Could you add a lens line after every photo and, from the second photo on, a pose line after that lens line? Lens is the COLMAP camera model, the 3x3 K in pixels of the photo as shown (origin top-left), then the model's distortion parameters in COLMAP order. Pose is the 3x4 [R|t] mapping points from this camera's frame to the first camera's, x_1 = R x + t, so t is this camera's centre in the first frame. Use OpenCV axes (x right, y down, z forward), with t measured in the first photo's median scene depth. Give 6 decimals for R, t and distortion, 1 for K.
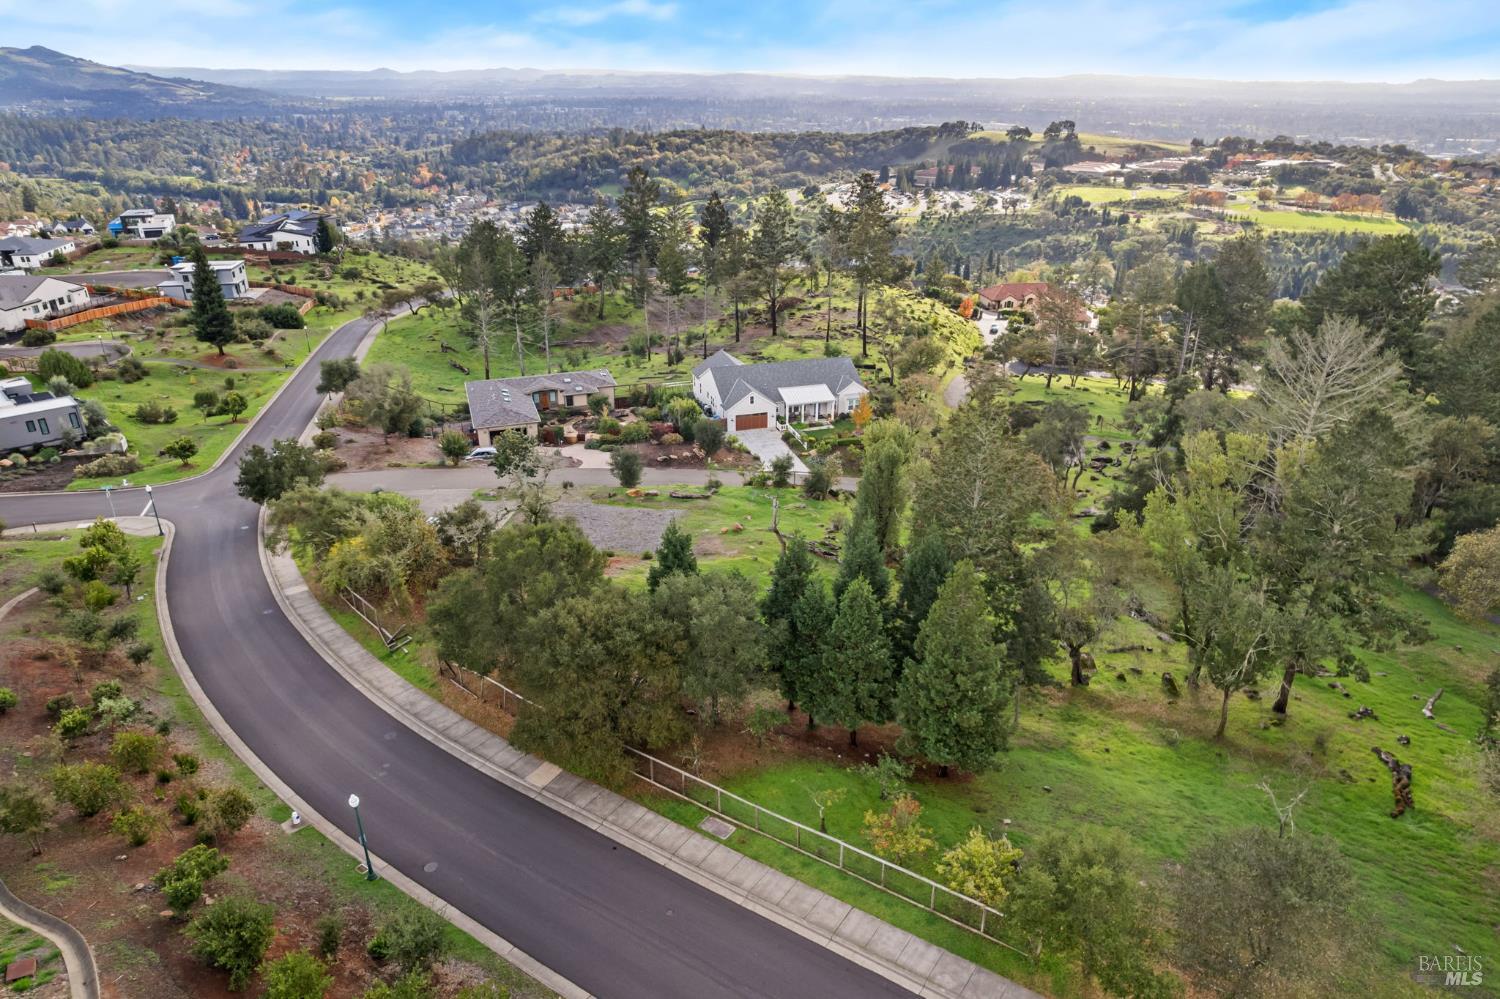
lens RADIAL K [[960.0, 0, 757.1], [0, 960.0, 504.1], [0, 0, 1]] dist [-0.077768, 0.070760]
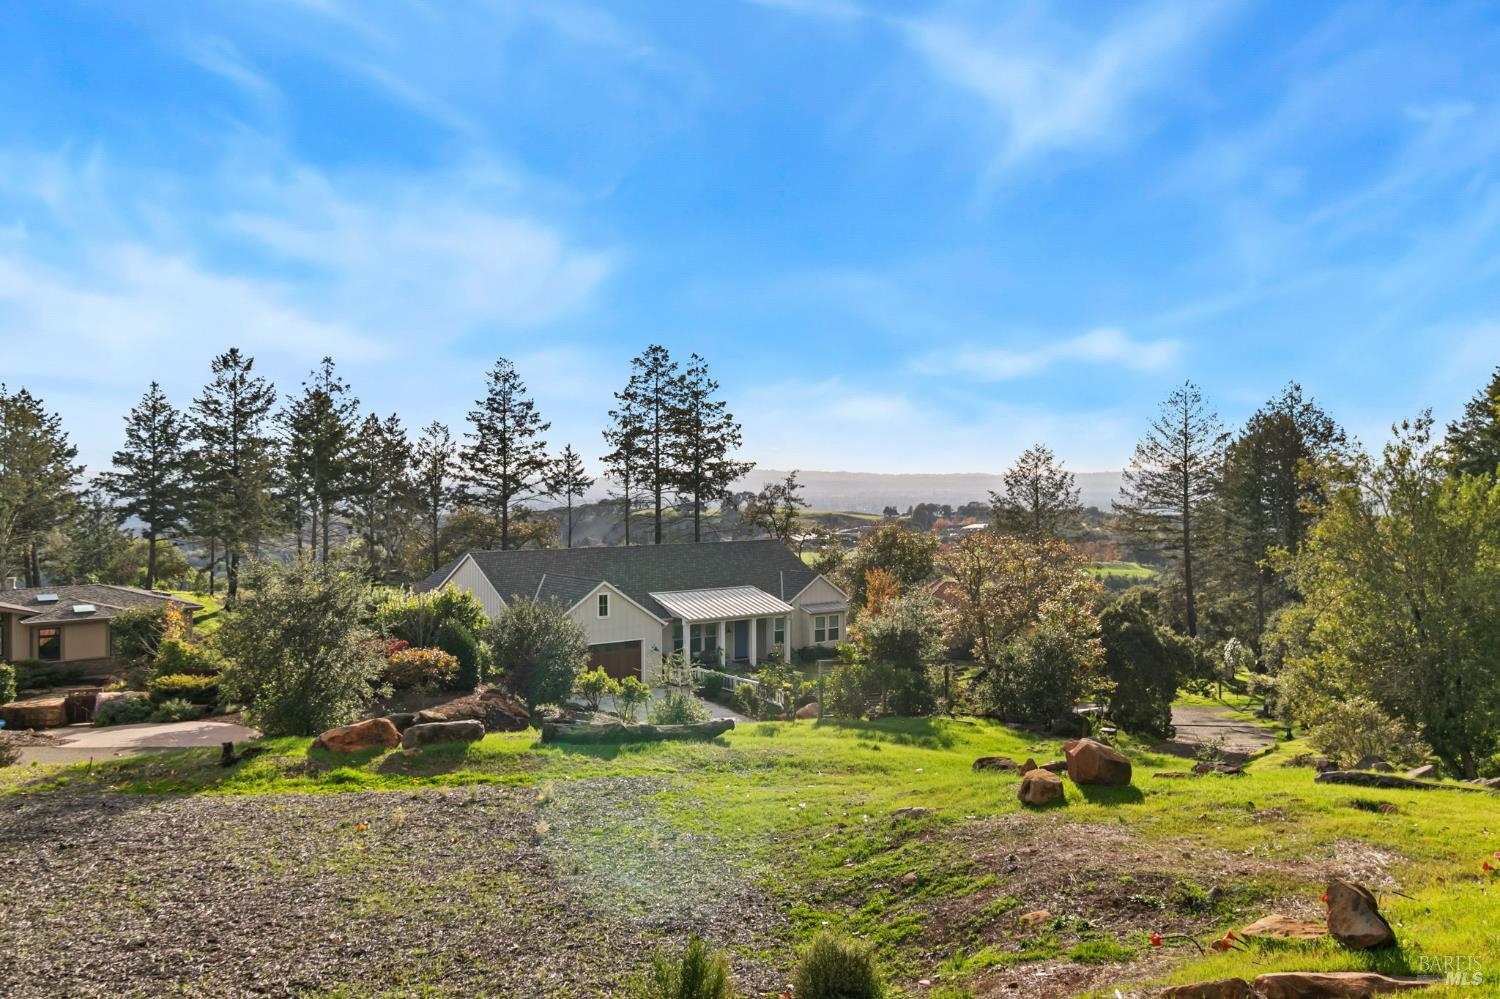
lens RADIAL K [[1184.2, 0, 741.2], [0, 1184.2, 480.1], [0, 0, 1]] dist [0.005576, 0.011336]
pose [[0.950617, -0.008113, 0.310260, -0.020351], [0.134793, 0.911251, -0.389169, 0.007224], [-0.279567, 0.411771, 0.867344, 0.116872]]
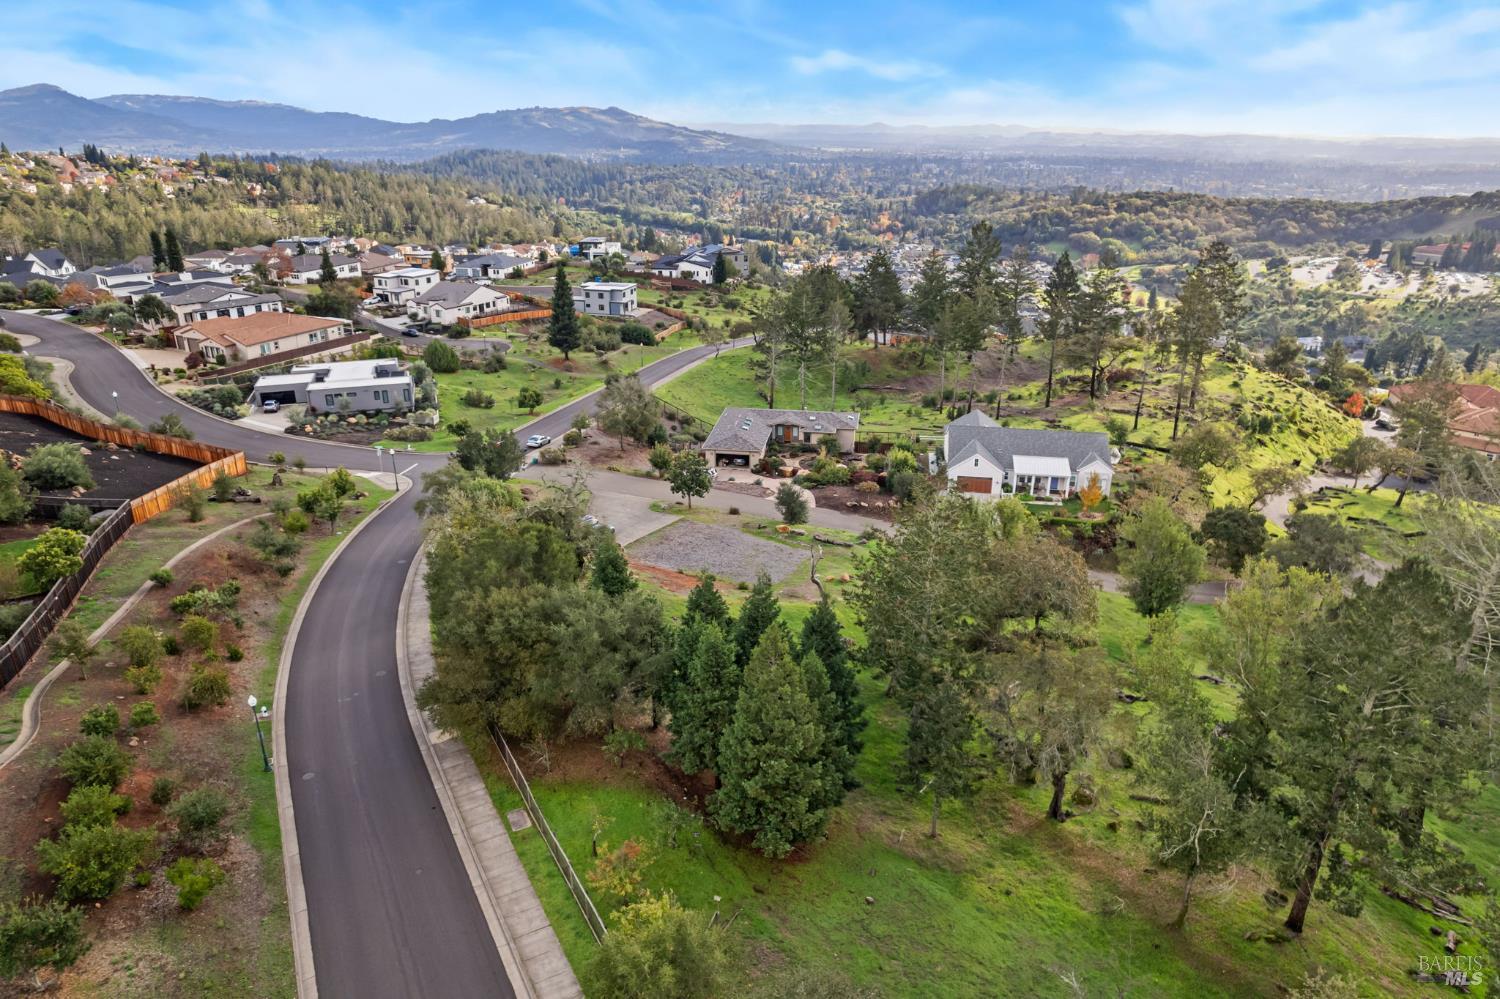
lens RADIAL K [[960.0, 0, 756.9], [0, 960.0, 505.8], [0, 0, 1]] dist [-0.077768, 0.070760]
pose [[0.893582, 0.165749, -0.417180, 0.042722], [-0.186411, 0.982431, -0.008955, -0.003354], [0.408366, 0.085768, 0.908780, 0.008298]]
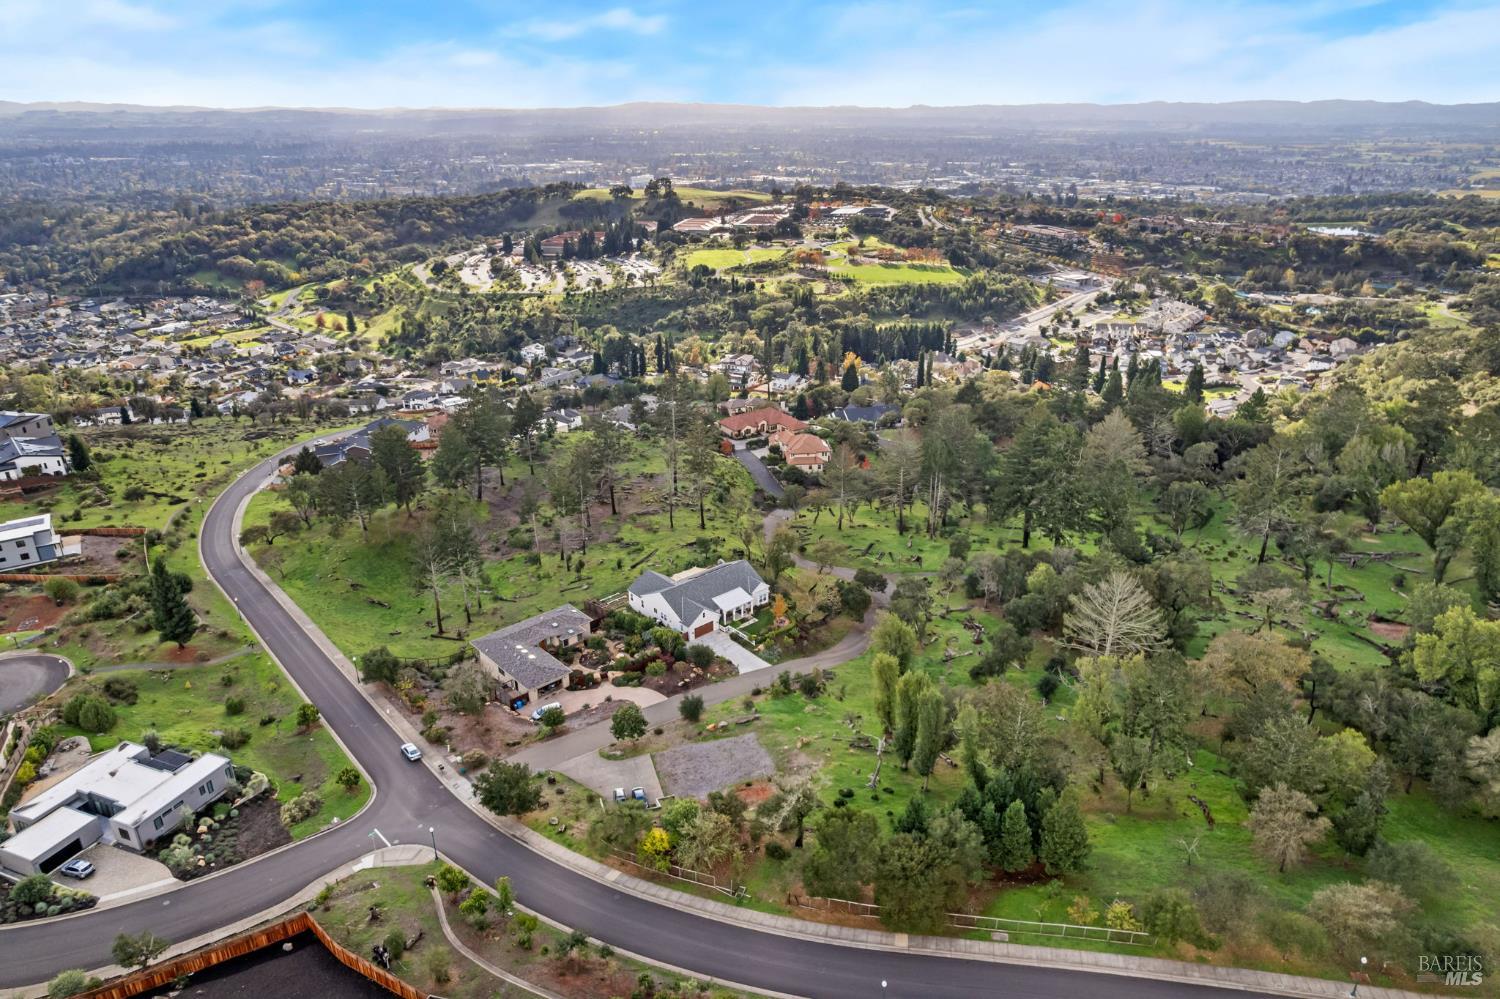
lens RADIAL K [[960.0, 0, 756.5], [0, 960.0, 504.0], [0, 0, 1]] dist [-0.077768, 0.070760]
pose [[0.912416, -0.164726, 0.374651, -0.087454], [0.174075, 0.984691, 0.009009, -0.054687], [-0.370399, 0.056998, 0.927122, -0.061831]]
